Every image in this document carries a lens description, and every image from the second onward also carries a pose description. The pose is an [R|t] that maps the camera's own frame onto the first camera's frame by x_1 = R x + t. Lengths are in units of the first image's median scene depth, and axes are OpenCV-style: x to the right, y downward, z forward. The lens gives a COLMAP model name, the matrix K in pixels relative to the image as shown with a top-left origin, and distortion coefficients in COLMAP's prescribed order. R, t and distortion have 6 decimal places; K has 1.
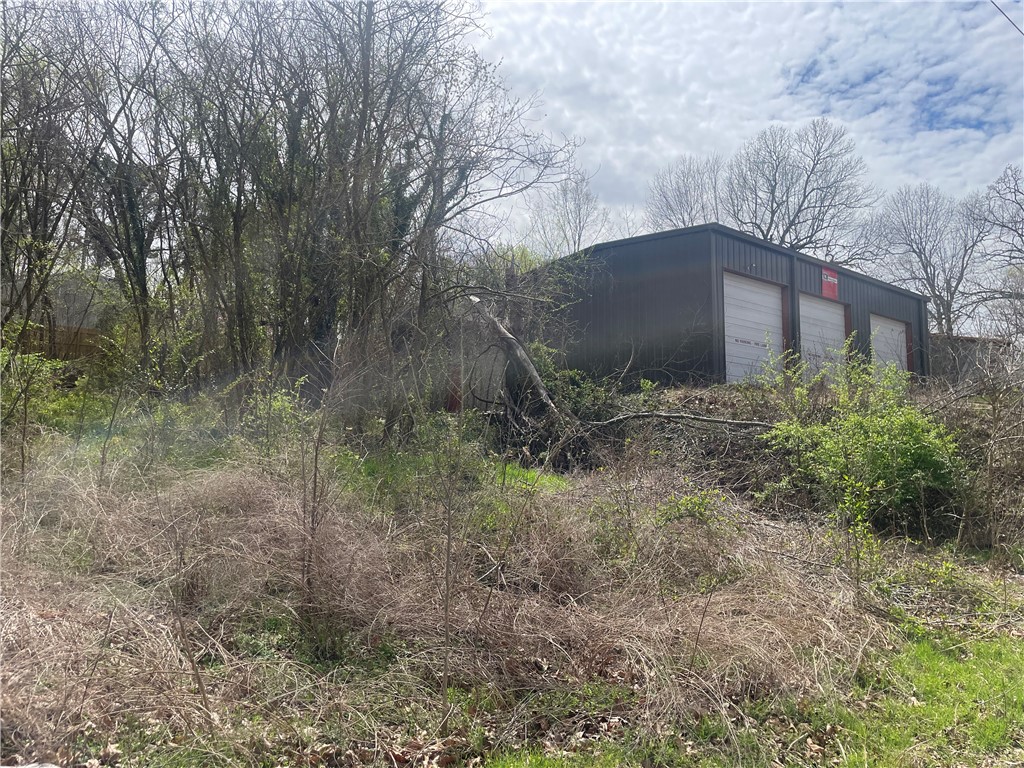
lens RADIAL K [[756.0, 0, 507.3], [0, 756.0, 383.4], [0, 0, 1]] dist [0.040714, -0.062740]
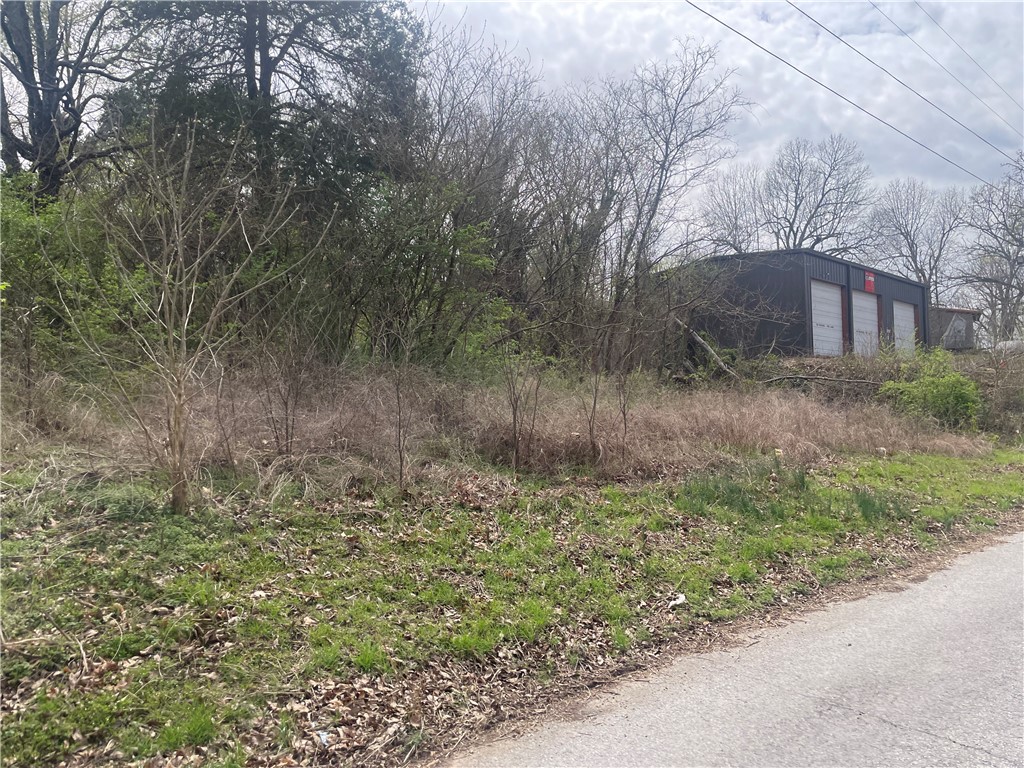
lens RADIAL K [[756.0, 0, 509.1], [0, 756.0, 385.2], [0, 0, 1]] dist [0.040714, -0.062740]
pose [[0.998752, -0.016507, 0.047131, -0.335549], [0.013698, 0.998146, 0.059296, -0.030625], [-0.048022, -0.058576, 0.997127, -0.424643]]
